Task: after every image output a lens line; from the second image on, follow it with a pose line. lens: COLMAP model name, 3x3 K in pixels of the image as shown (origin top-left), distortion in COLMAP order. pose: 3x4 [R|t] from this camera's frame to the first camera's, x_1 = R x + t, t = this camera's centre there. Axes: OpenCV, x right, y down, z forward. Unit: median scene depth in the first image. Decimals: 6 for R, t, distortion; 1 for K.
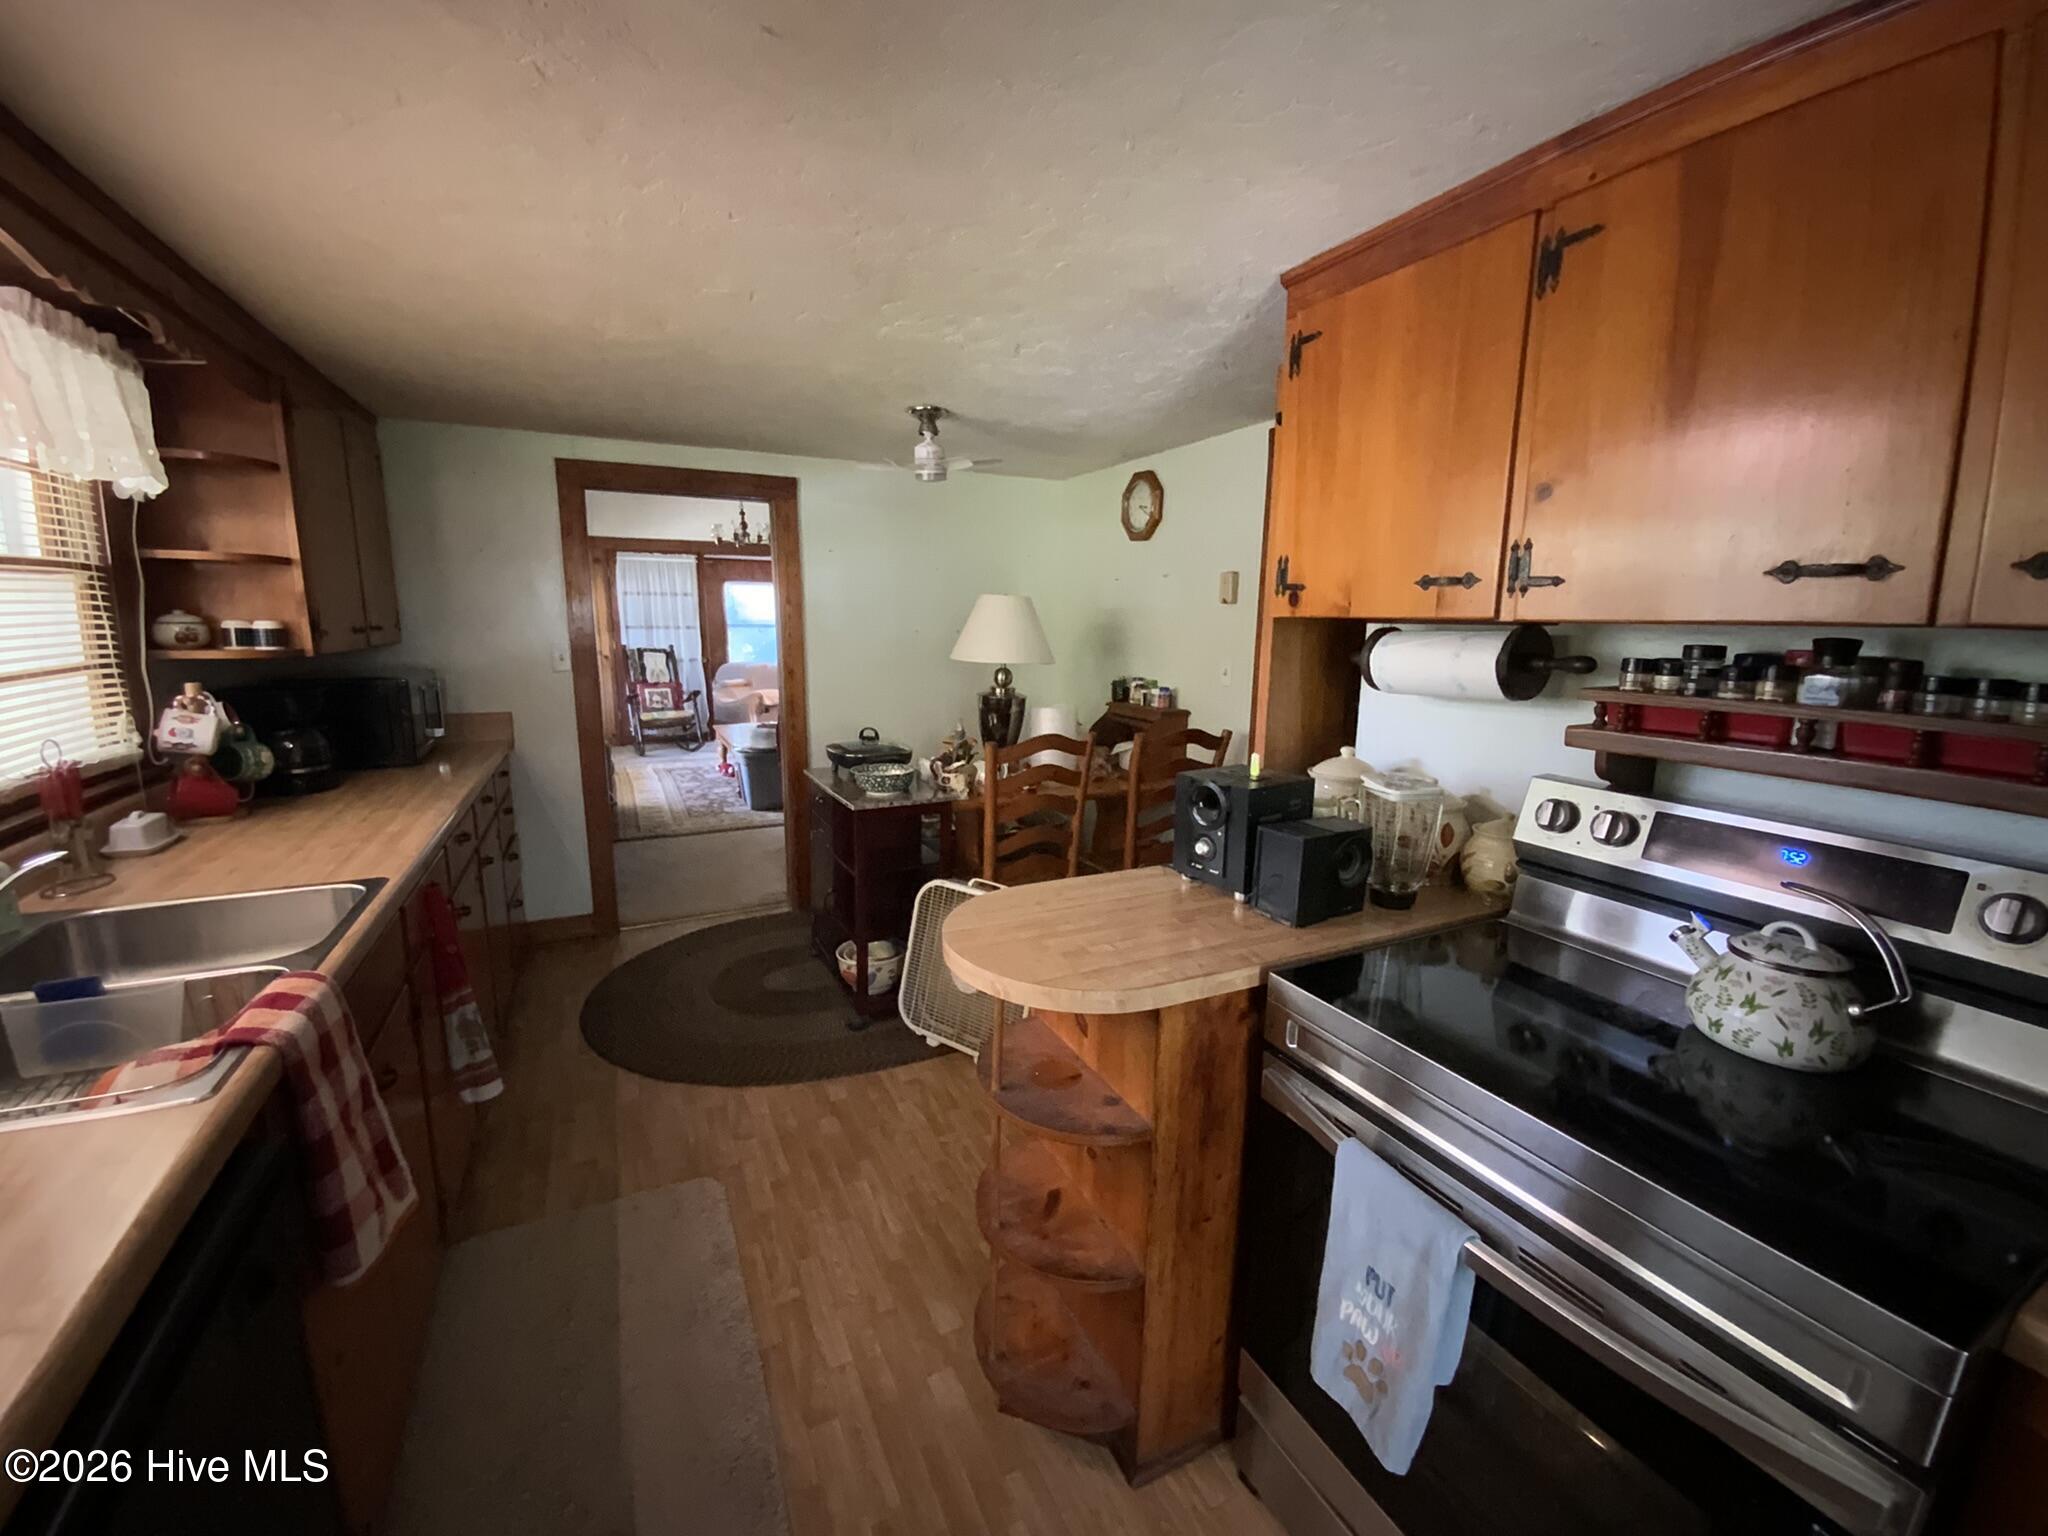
lens RADIAL K [[831.2, 0, 1029.8], [0, 831.2, 766.5], [0, 0, 1]] dist [0.010582, -0.008377]
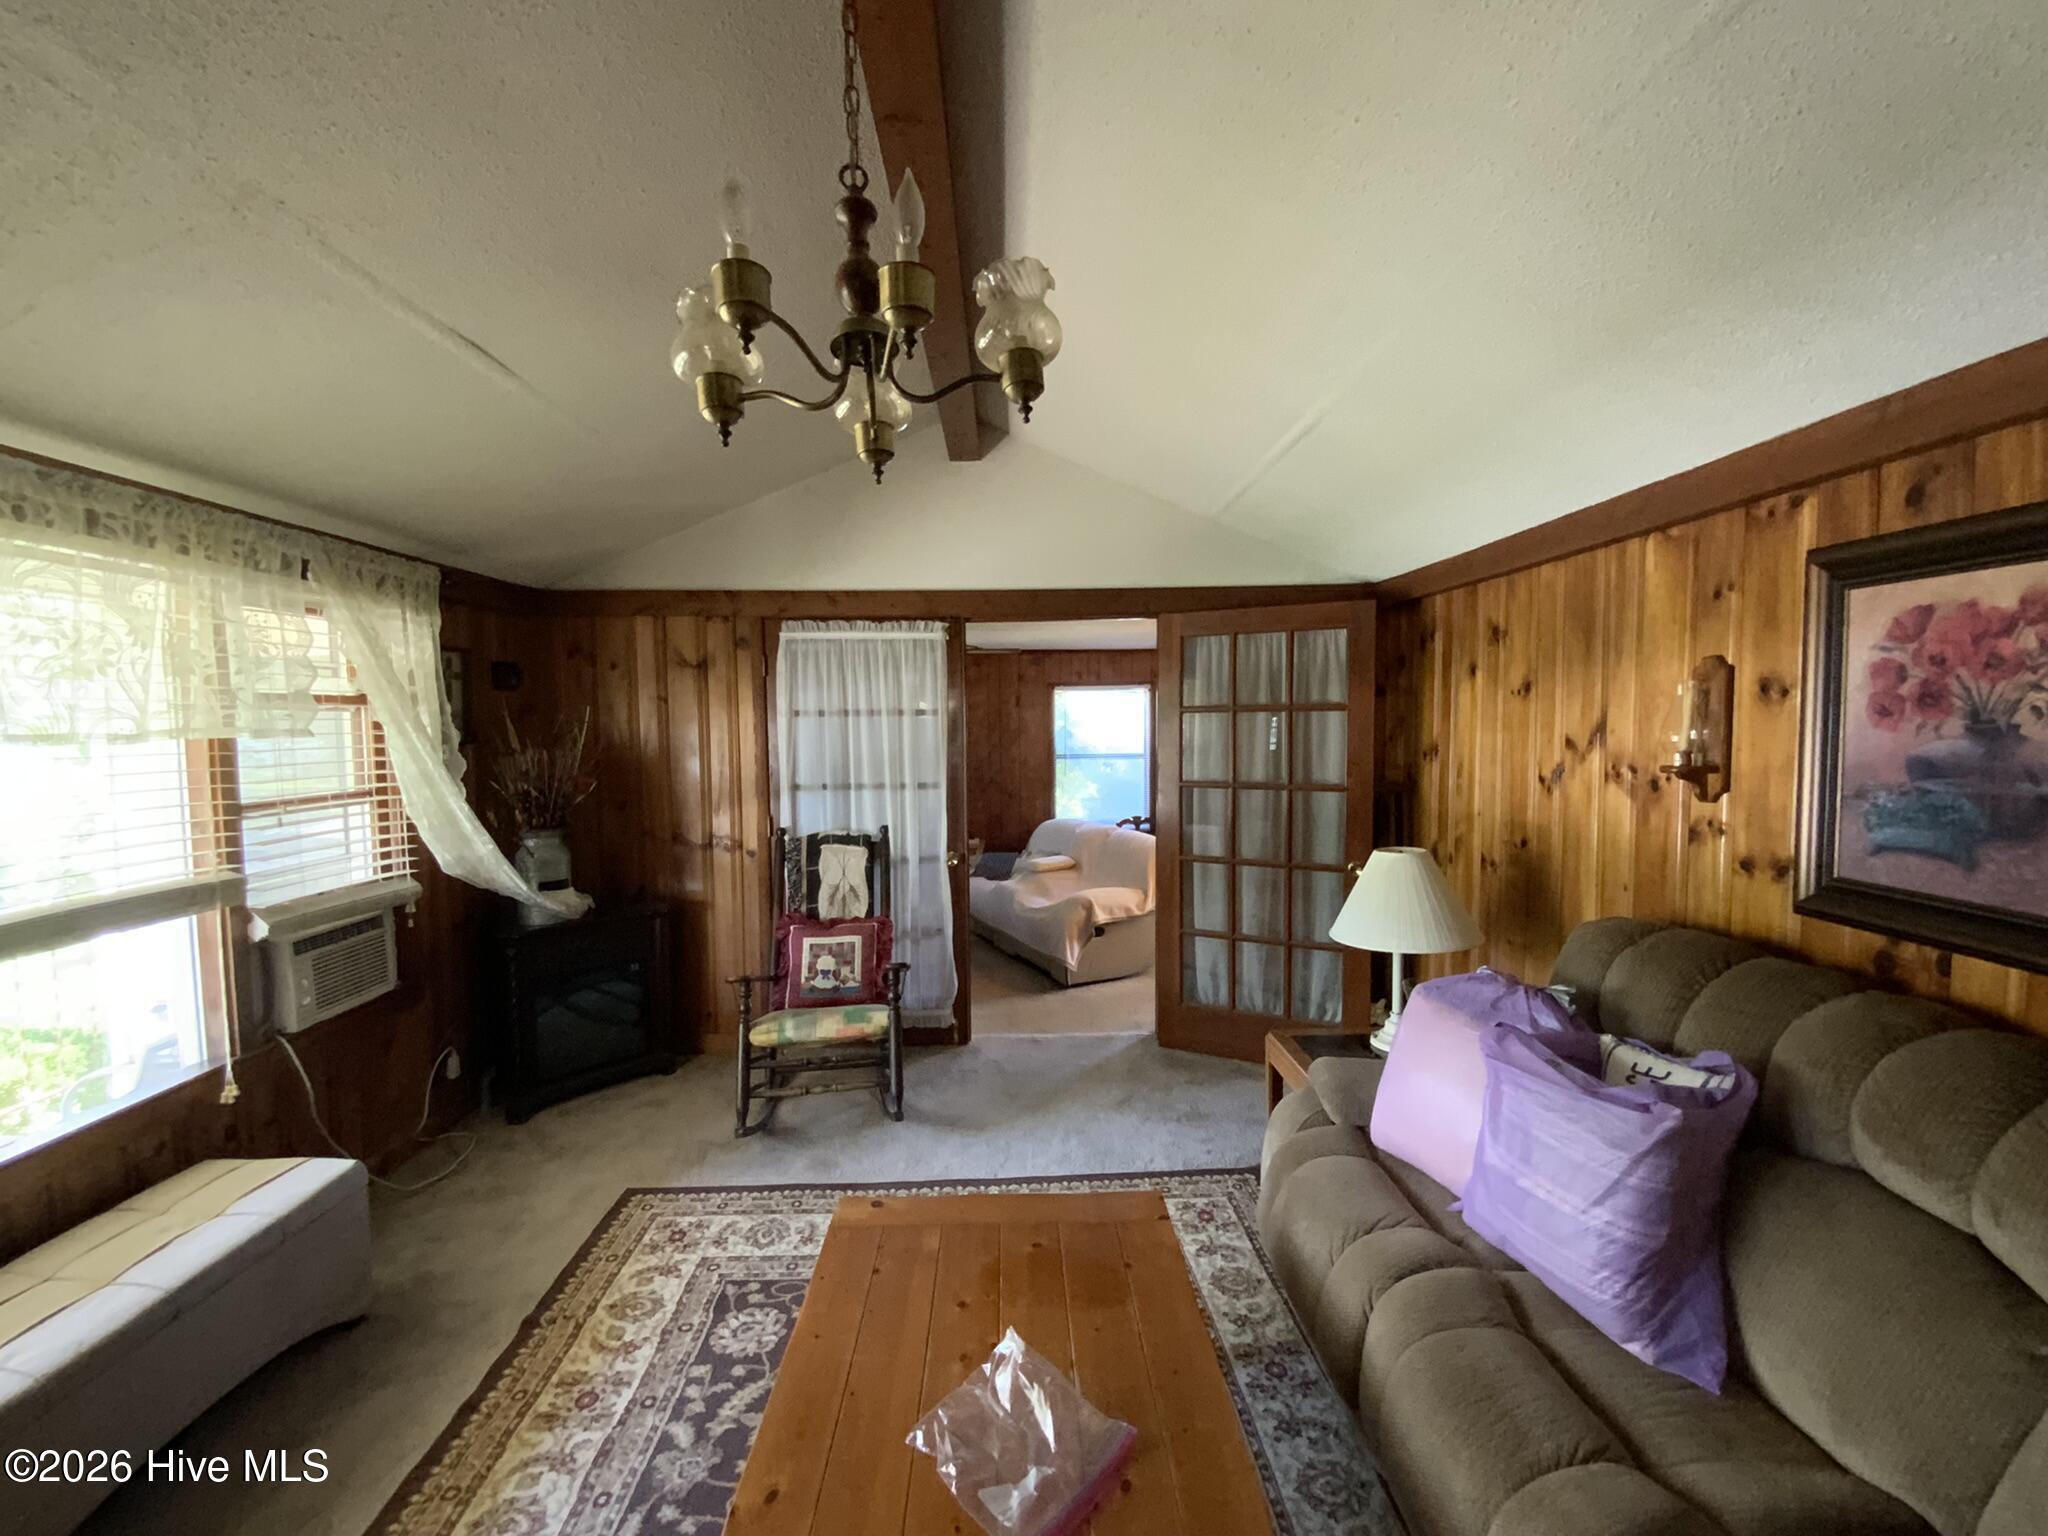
lens RADIAL K [[831.2, 0, 1015.8], [0, 831.2, 776.4], [0, 0, 1]] dist [0.010582, -0.008377]
pose [[0.904888, 0.001290, -0.425649, -0.526827], [-0.053293, 0.992470, -0.110288, -0.367520], [0.422301, 0.122482, 0.898142, 1.832115]]
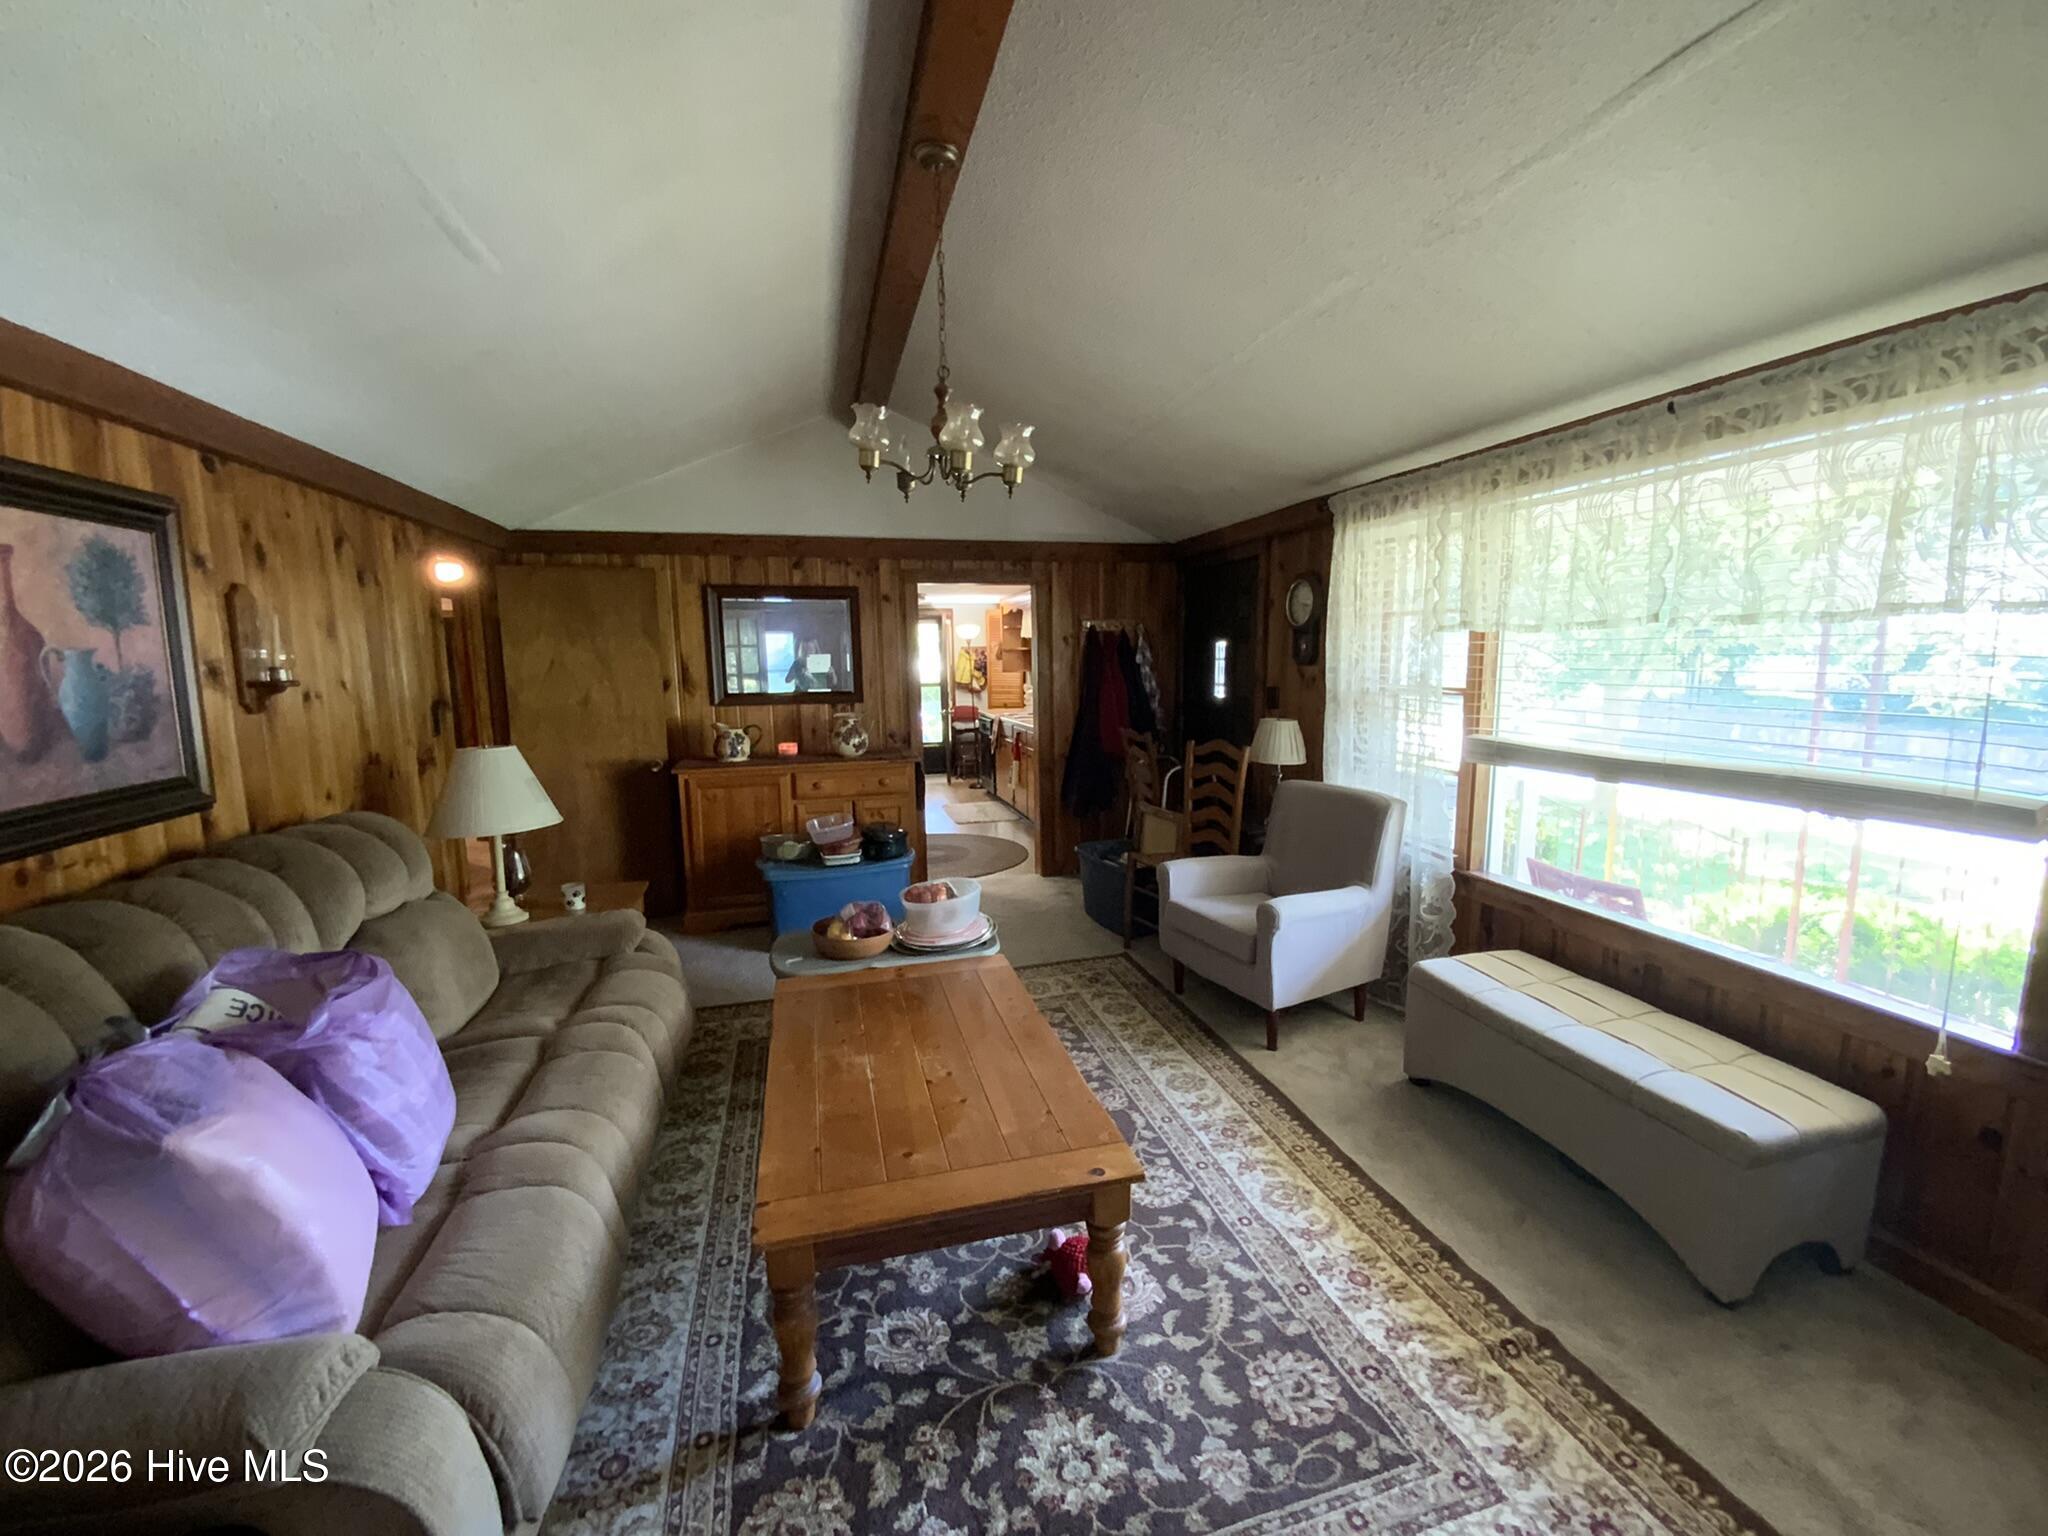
lens RADIAL K [[831.2, 0, 1024.6], [0, 831.2, 766.3], [0, 0, 1]] dist [0.010582, -0.008377]
pose [[-0.979873, -0.026886, 0.197803, -1.235393], [0.035455, 0.951694, 0.304994, -0.651859], [-0.196448, 0.305868, -0.931586, 3.535235]]
